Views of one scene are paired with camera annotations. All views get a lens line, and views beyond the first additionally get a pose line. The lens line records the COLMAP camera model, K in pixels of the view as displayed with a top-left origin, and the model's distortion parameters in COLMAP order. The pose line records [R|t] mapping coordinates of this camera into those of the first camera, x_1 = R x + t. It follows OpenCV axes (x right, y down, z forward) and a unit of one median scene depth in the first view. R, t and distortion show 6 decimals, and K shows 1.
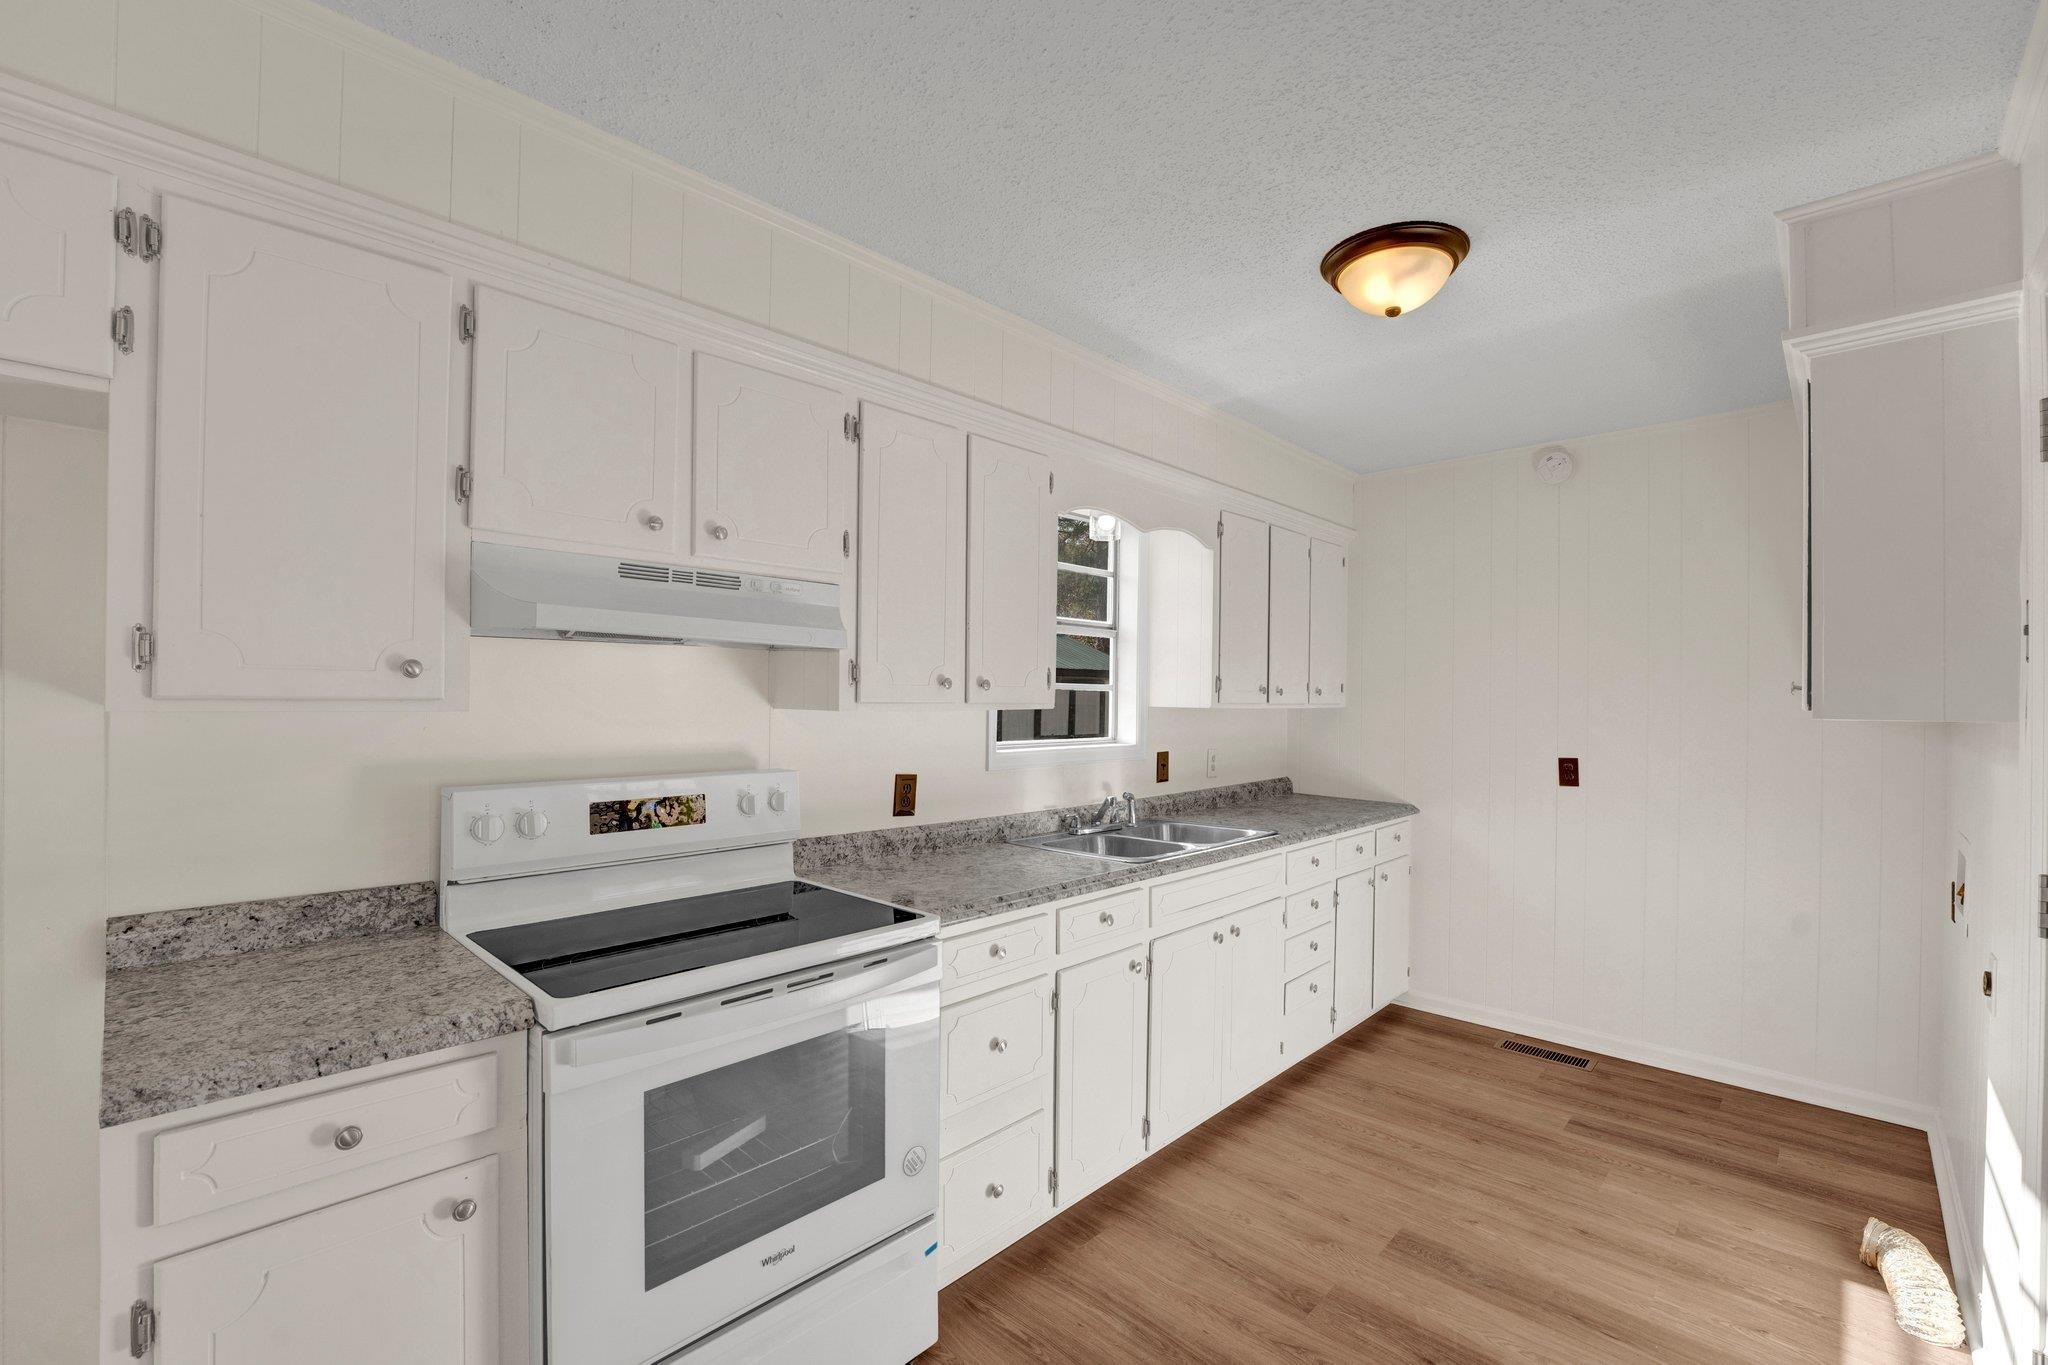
lens RADIAL K [[871.8, 0, 1020.7], [0, 871.8, 695.8], [0, 0, 1]] dist [-0.028439, 0.004070]
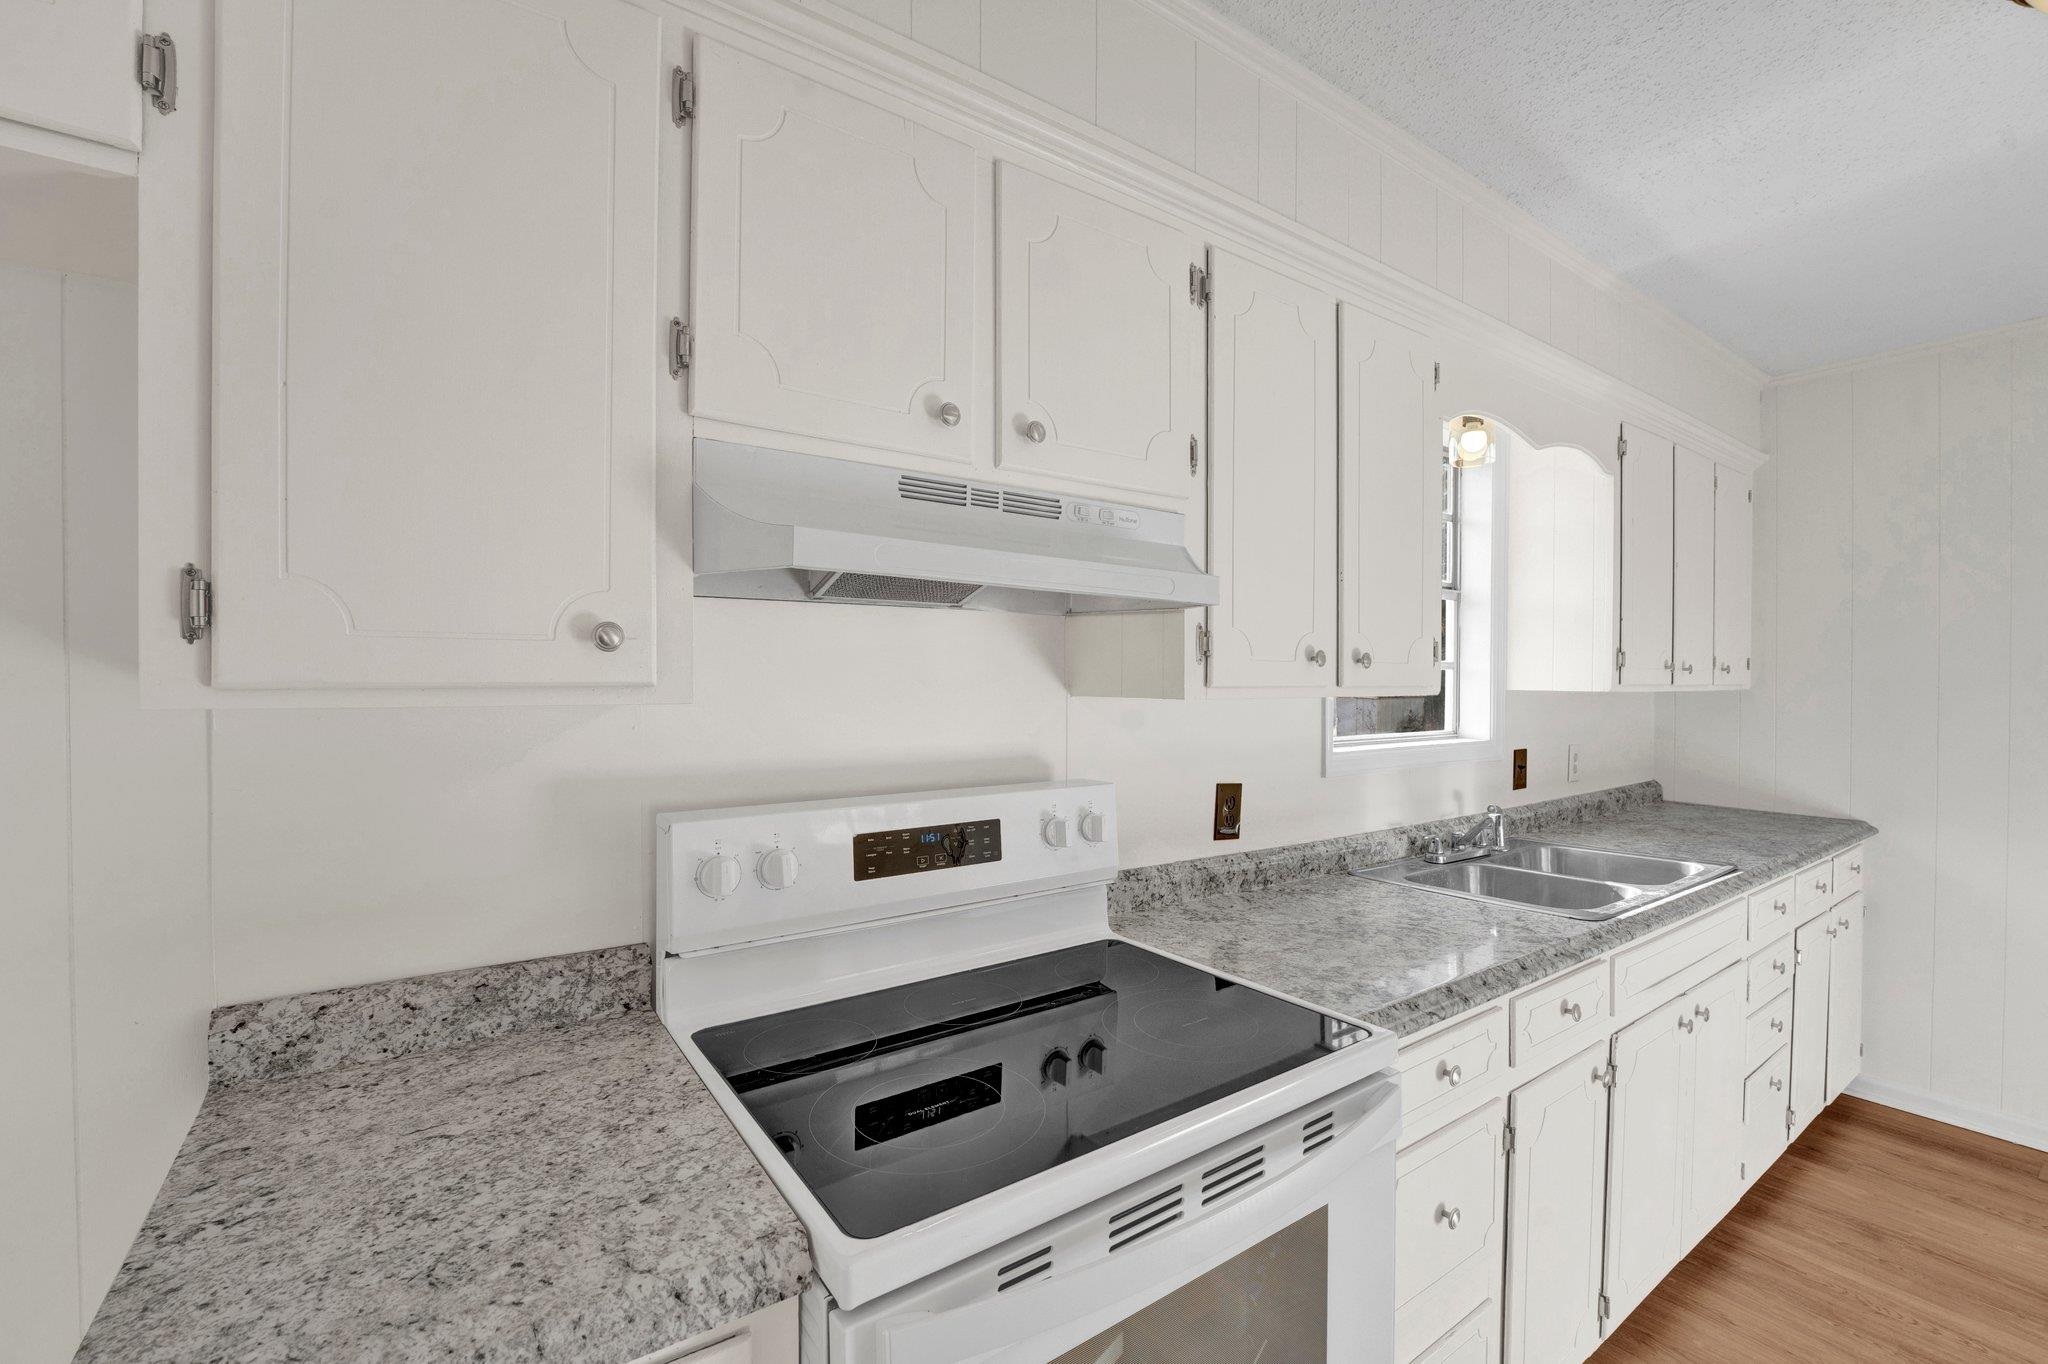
lens RADIAL K [[862.1, 0, 1021.1], [0, 862.1, 688.6], [0, 0, 1]] dist [-0.029895, 0.005096]
pose [[0.980809, -0.005828, -0.194884, -0.204194], [0.007767, 0.999928, 0.009189, 0.001681], [0.194816, -0.010526, 0.980783, 0.312535]]
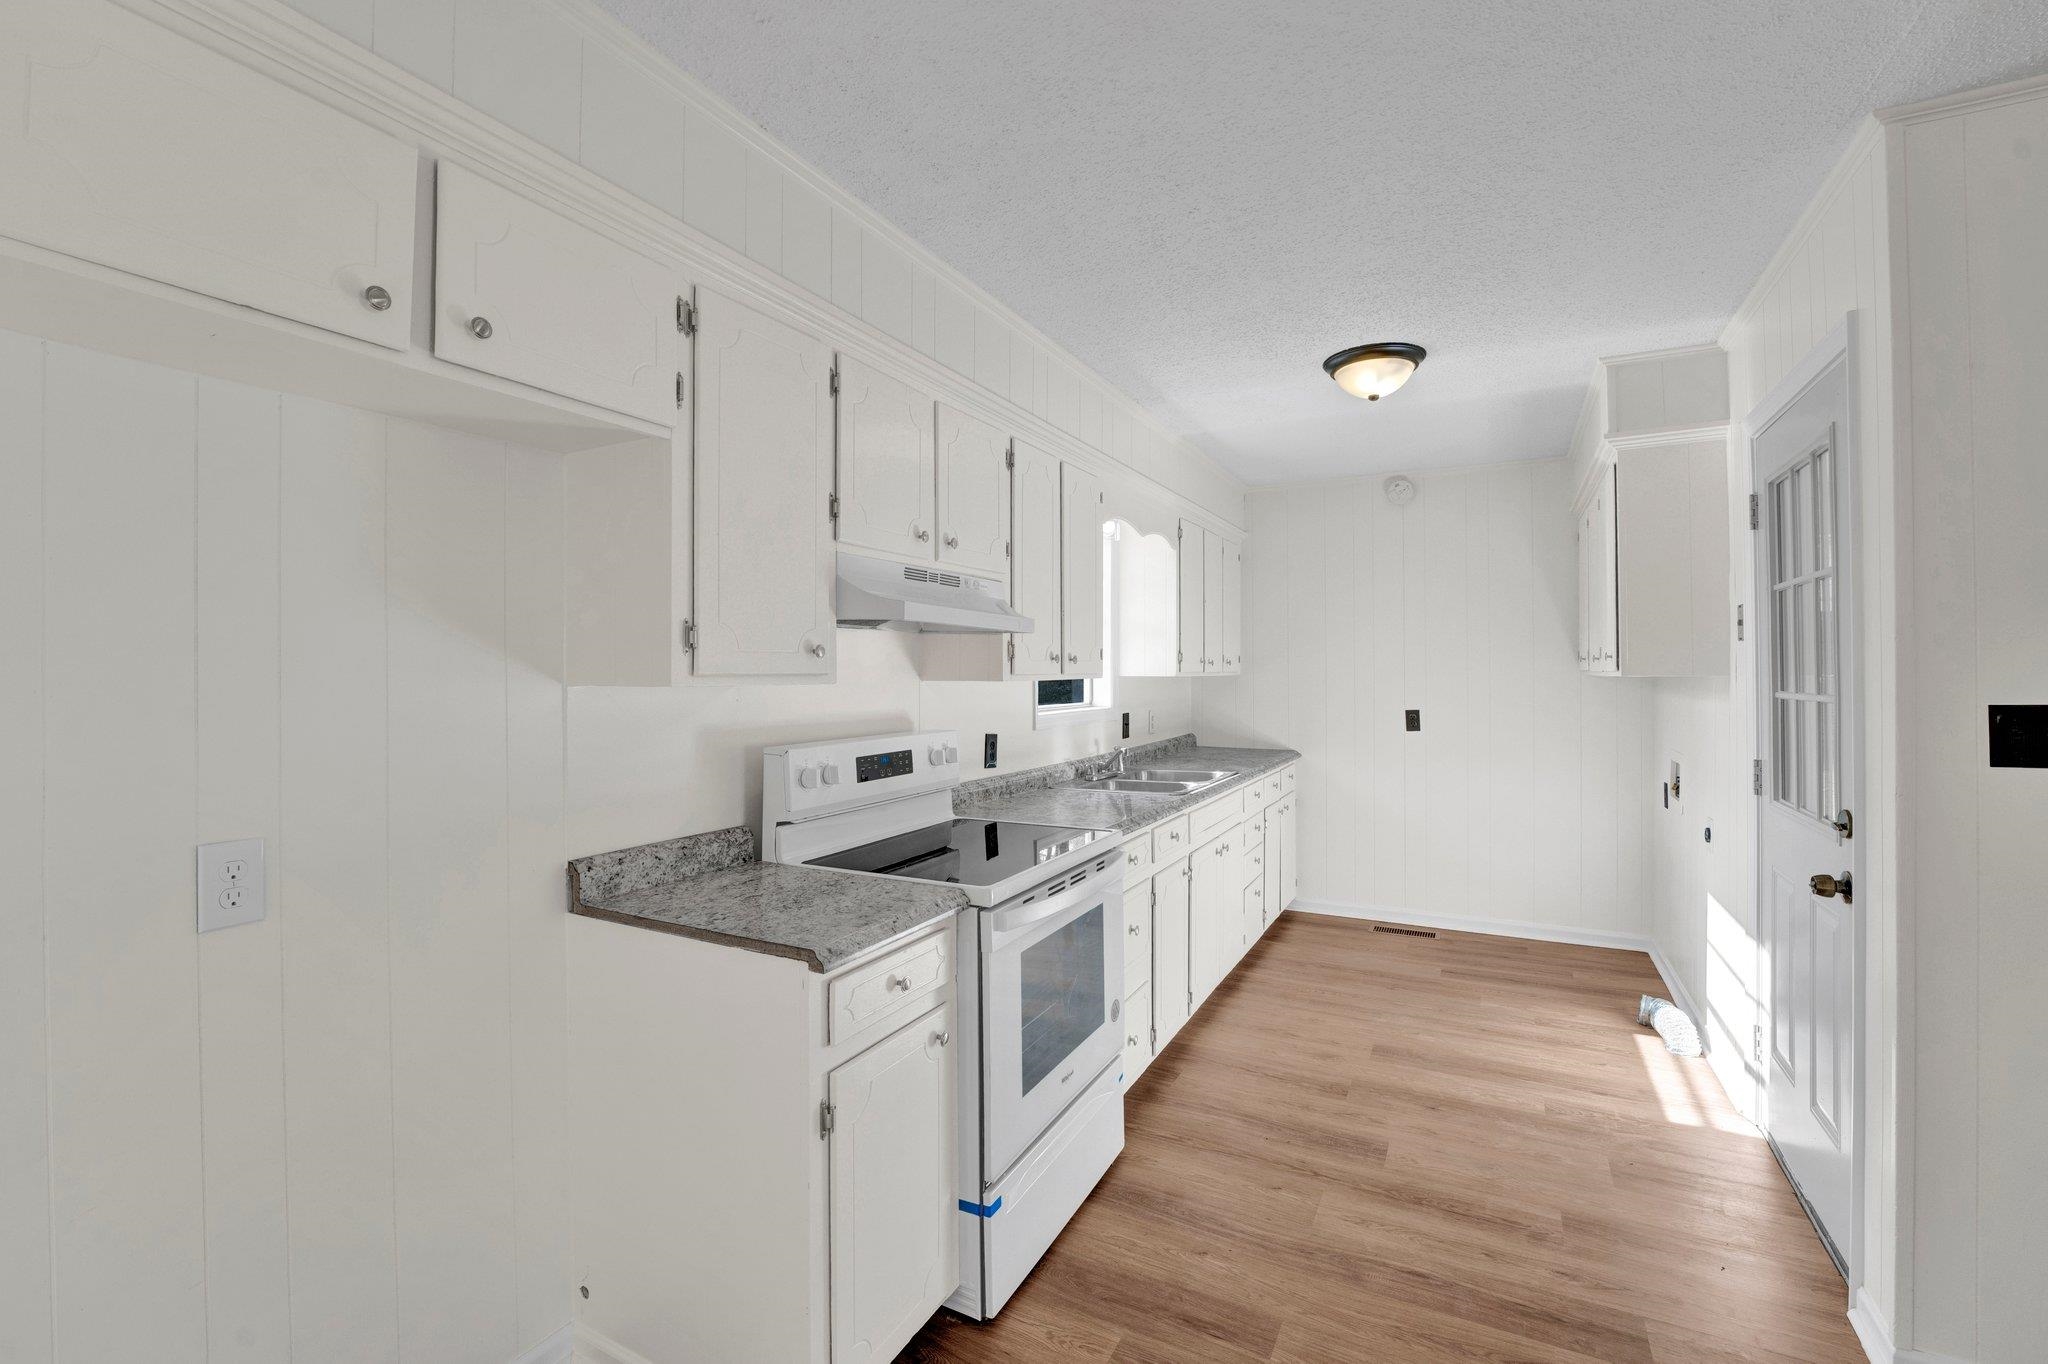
lens RADIAL K [[880.0, 0, 1009.4], [0, 880.0, 662.5], [0, 0, 1]] dist [-0.024210, 0.000287]
pose [[0.964797, -0.010260, 0.262795, -0.540574], [0.012155, 0.999911, -0.005585, -0.002581], [-0.262714, 0.008583, 0.964836, -0.243933]]
